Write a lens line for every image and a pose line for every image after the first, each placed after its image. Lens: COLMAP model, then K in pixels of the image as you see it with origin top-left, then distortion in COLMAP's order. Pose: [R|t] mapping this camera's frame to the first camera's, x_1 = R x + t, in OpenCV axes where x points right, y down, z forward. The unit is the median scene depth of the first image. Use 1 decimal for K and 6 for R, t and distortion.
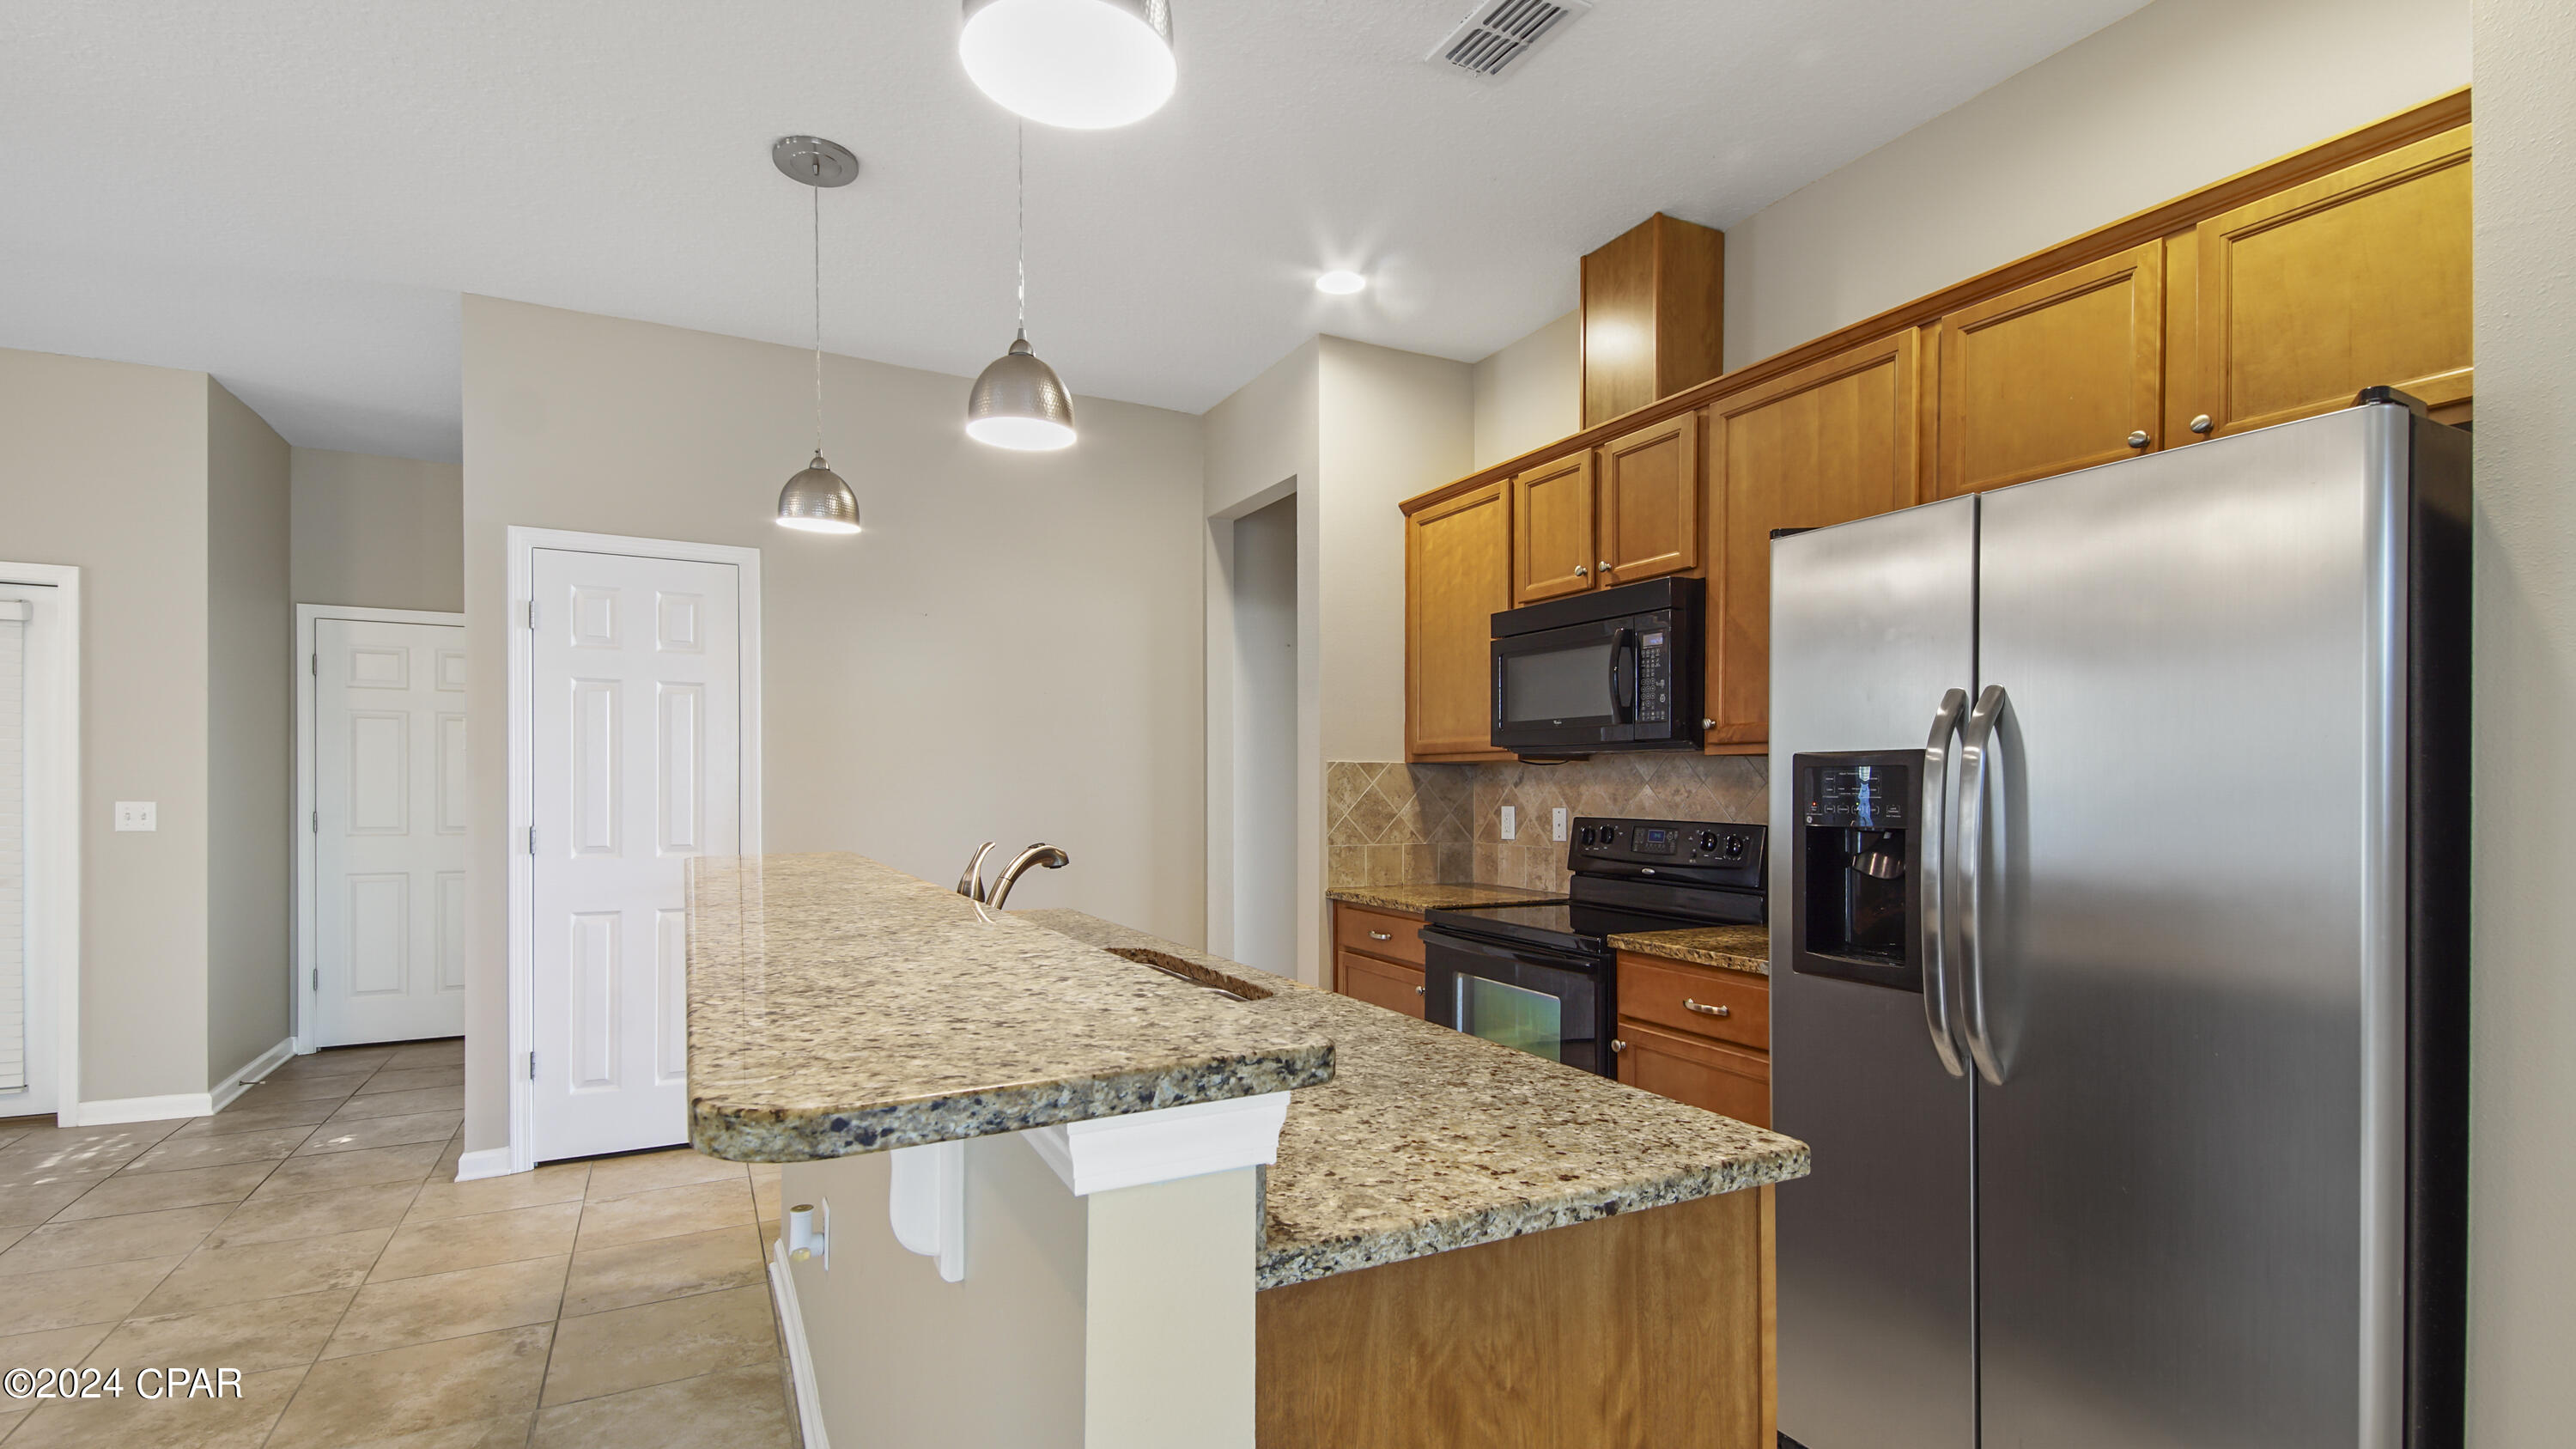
lens RADIAL K [[1180.0, 0, 1294.0], [0, 1180.0, 796.6], [0, 0, 1]] dist [0.028775, -0.018462]
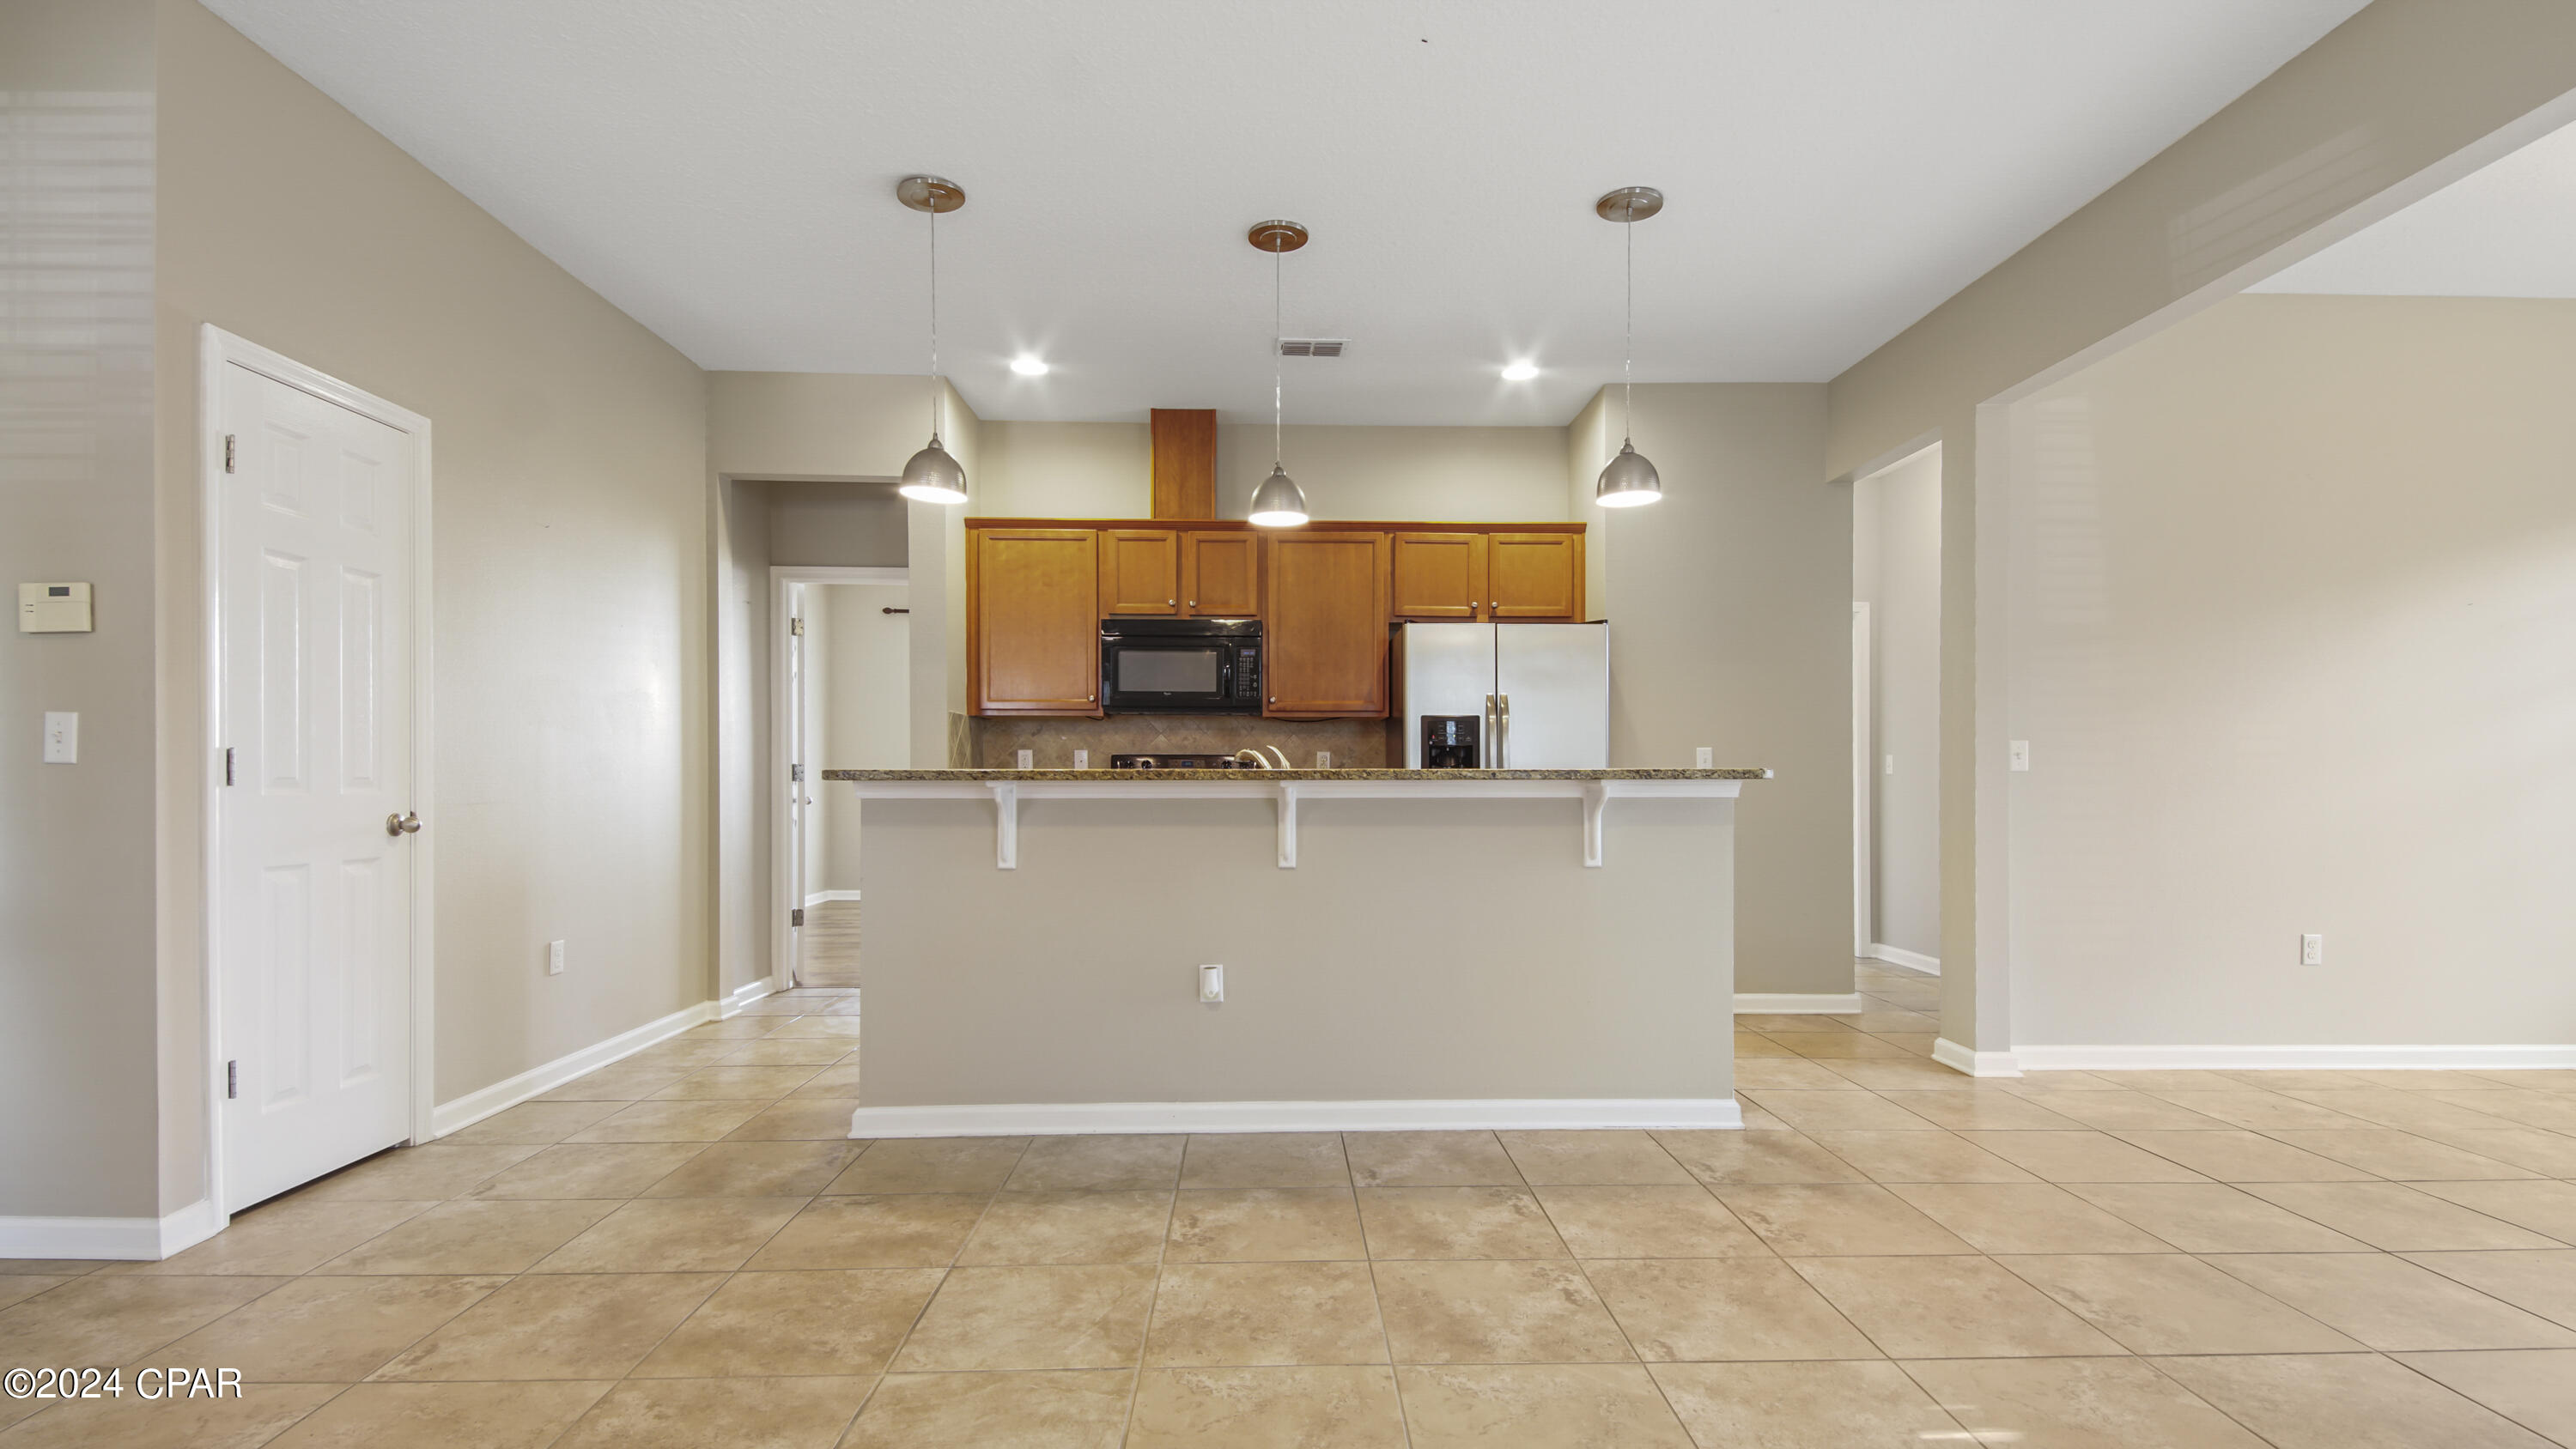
lens RADIAL K [[1185.8, 0, 1274.8], [0, 1185.8, 801.6], [0, 0, 1]] dist [0.040057, -0.027389]
pose [[0.442583, -0.020864, 0.896485, -1.035137], [0.006147, 0.999776, 0.020234, 0.047210], [-0.896706, -0.003445, 0.442612, 0.112758]]
